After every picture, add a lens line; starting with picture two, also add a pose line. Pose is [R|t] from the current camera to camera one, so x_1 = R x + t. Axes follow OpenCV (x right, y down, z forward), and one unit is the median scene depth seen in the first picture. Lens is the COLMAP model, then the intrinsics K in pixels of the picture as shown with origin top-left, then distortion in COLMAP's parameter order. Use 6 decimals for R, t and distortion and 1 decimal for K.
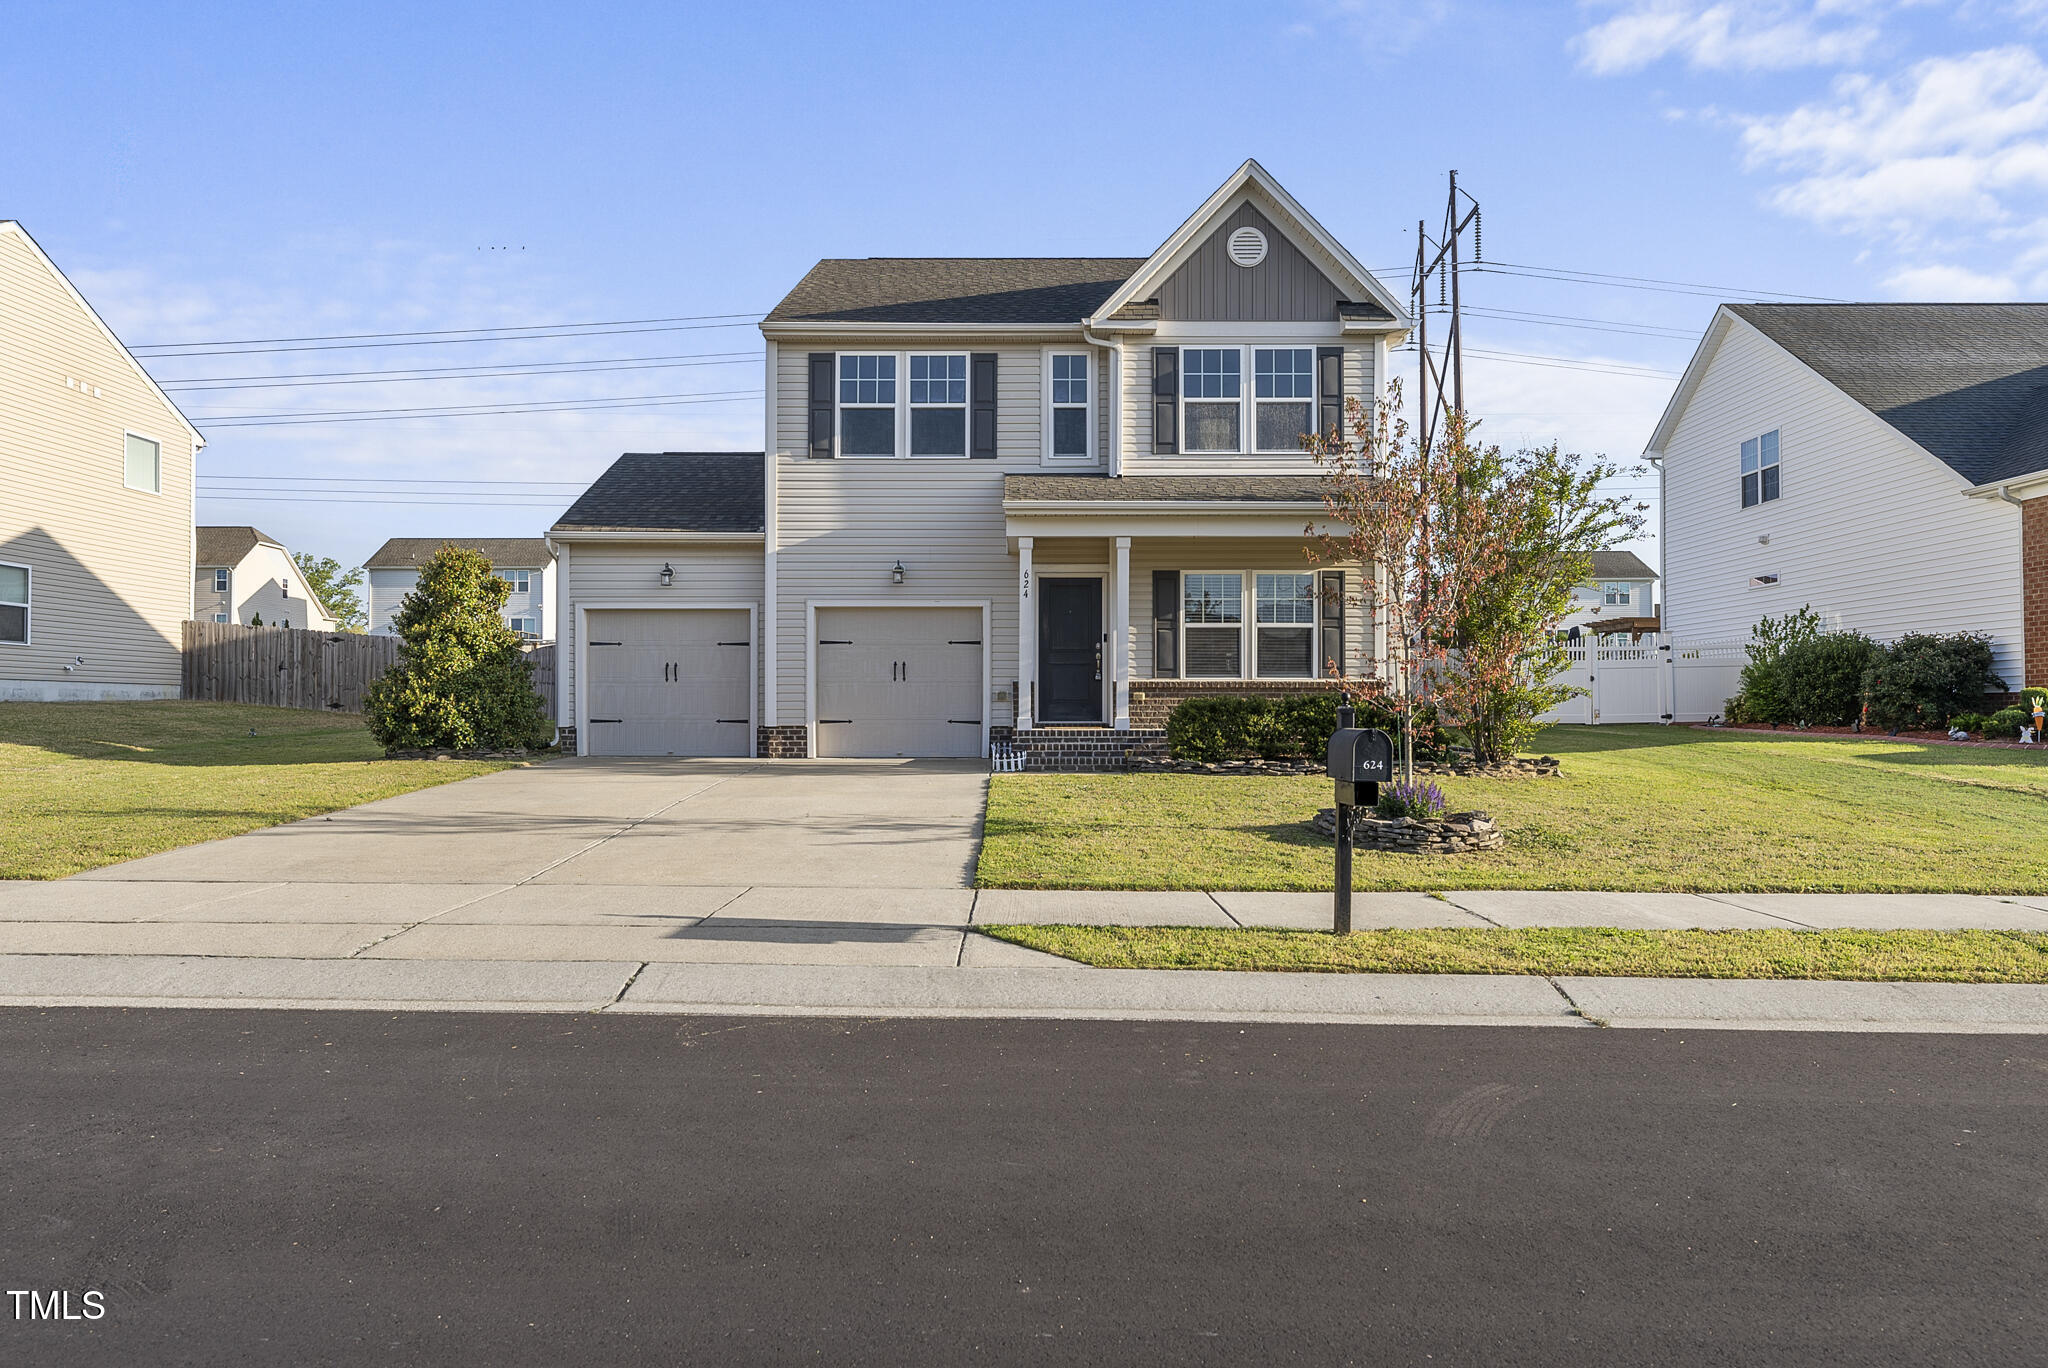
lens RADIAL K [[1405.8, 0, 1024.0], [0, 1405.8, 684.0], [0, 0, 1]] dist [-0.001402, 0.000479]
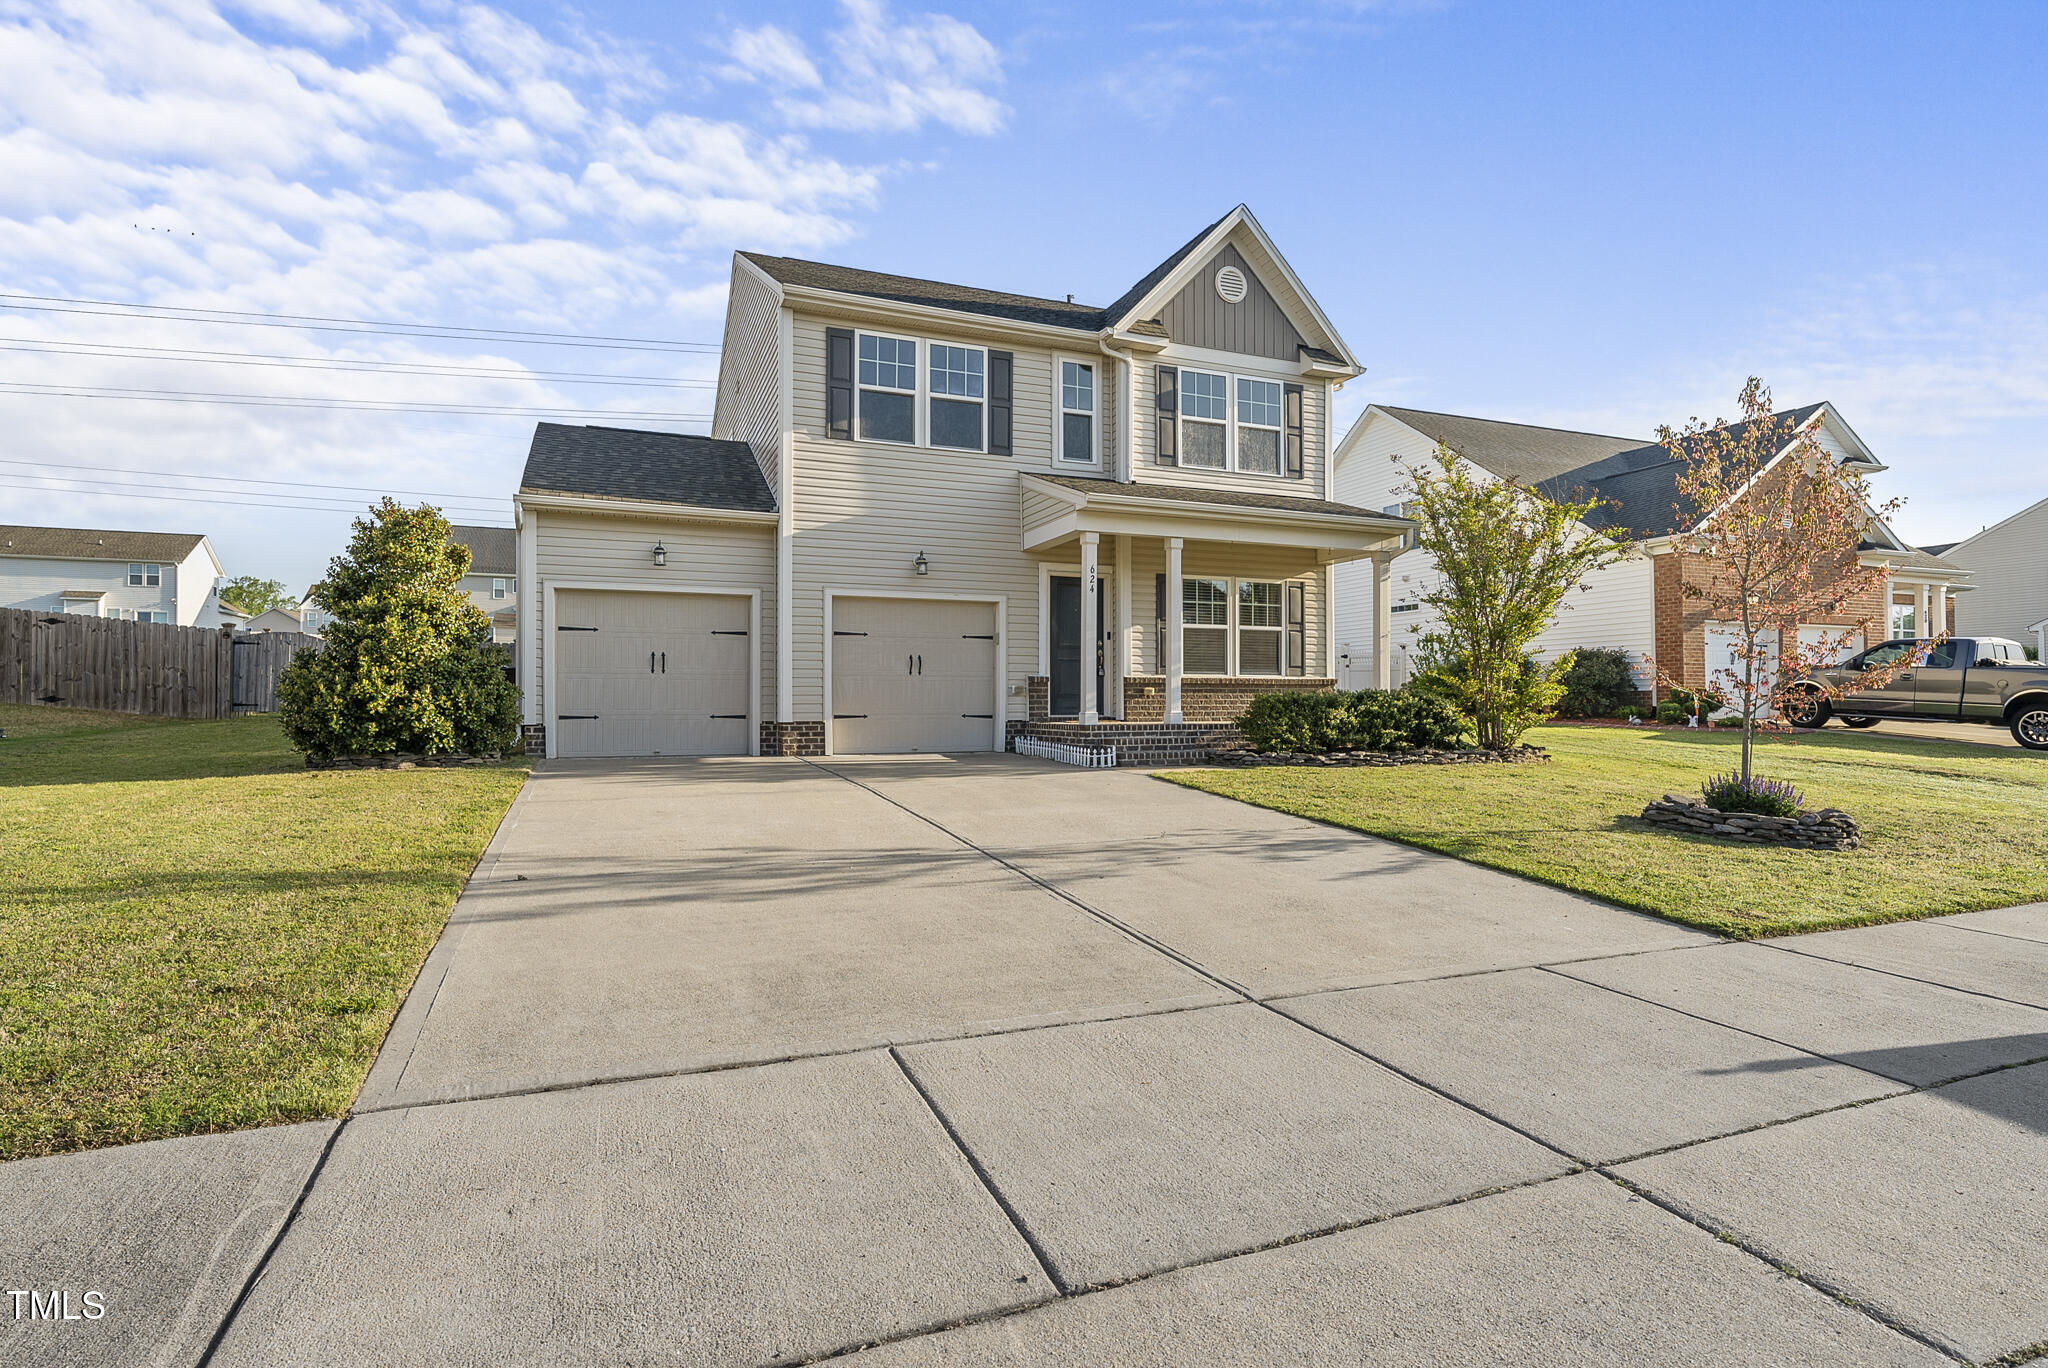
lens RADIAL K [[1040.2, 0, 1024.0], [0, 1040.2, 684.0], [0, 0, 1]] dist [0.002325, 0.000199]
pose [[0.921937, 0.006393, 0.387287, -0.301643], [-0.006738, 0.999977, -0.000468, 0.004124], [-0.387281, -0.002178, 0.921959, 0.304999]]
